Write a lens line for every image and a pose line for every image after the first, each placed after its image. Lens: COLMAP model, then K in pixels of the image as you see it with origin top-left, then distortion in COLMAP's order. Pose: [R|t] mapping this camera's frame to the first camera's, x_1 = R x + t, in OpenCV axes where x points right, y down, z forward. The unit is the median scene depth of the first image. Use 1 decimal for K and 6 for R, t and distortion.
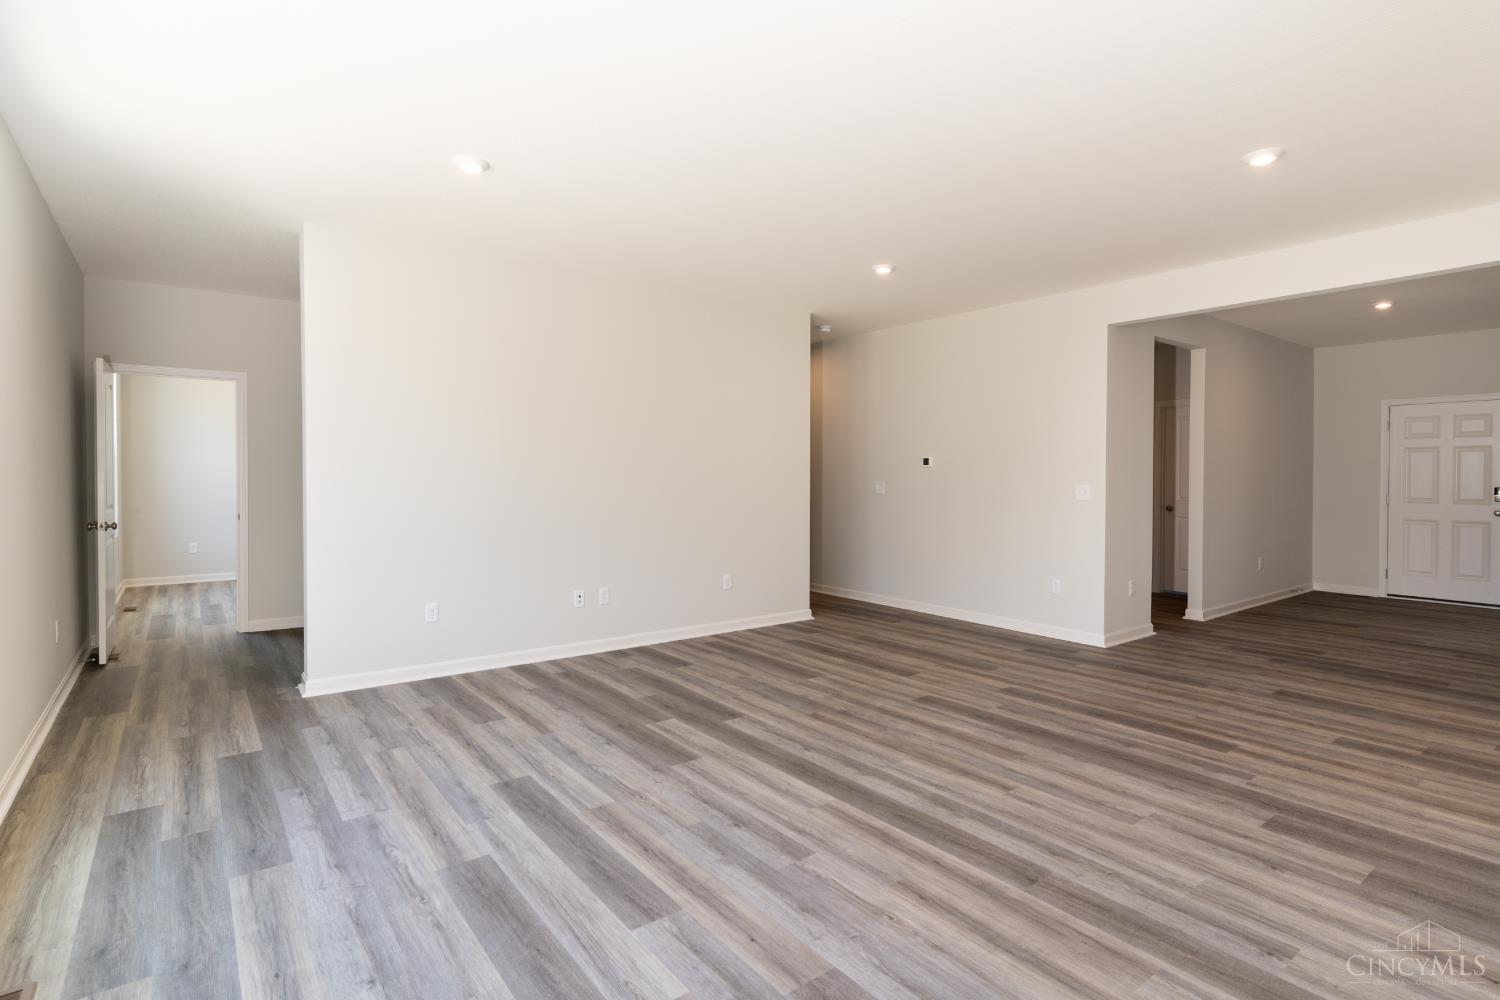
lens RADIAL K [[733.6, 0, 752.7], [0, 733.6, 495.0], [0, 0, 1]] dist [0.000794, -0.001192]
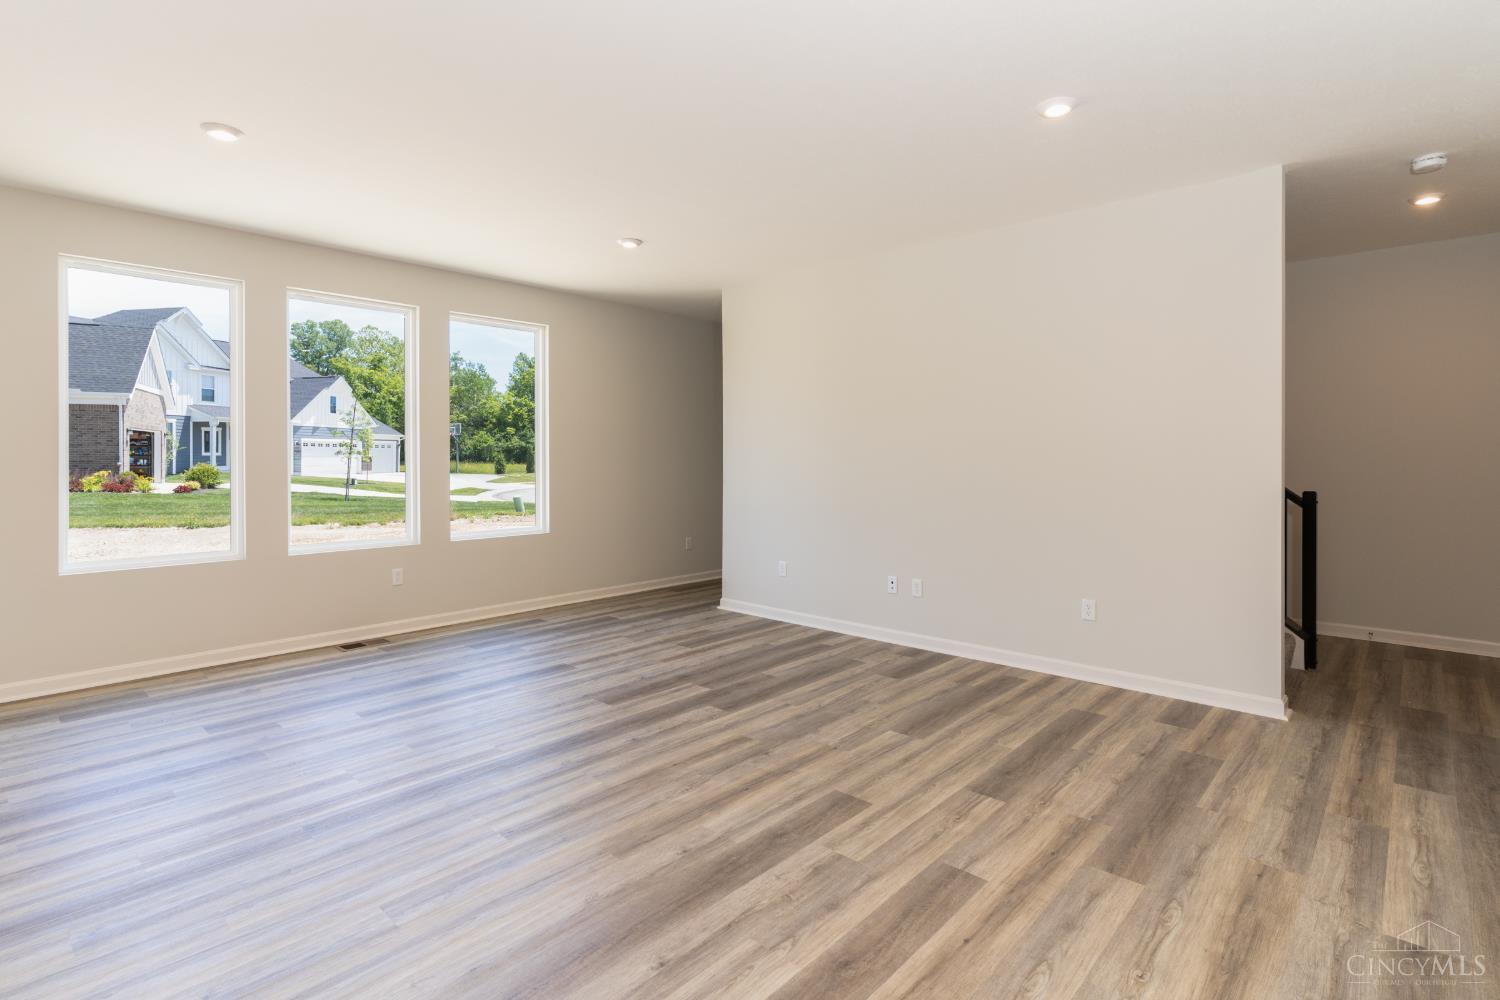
lens RADIAL K [[733.6, 0, 777.6], [0, 733.6, 501.4], [0, 0, 1]] dist [0.000794, -0.001192]
pose [[0.187699, 0.059207, -0.980441, 0.916448], [-0.020149, 0.998204, 0.056423, -0.033388], [0.982020, 0.009164, 0.188554, 0.854403]]
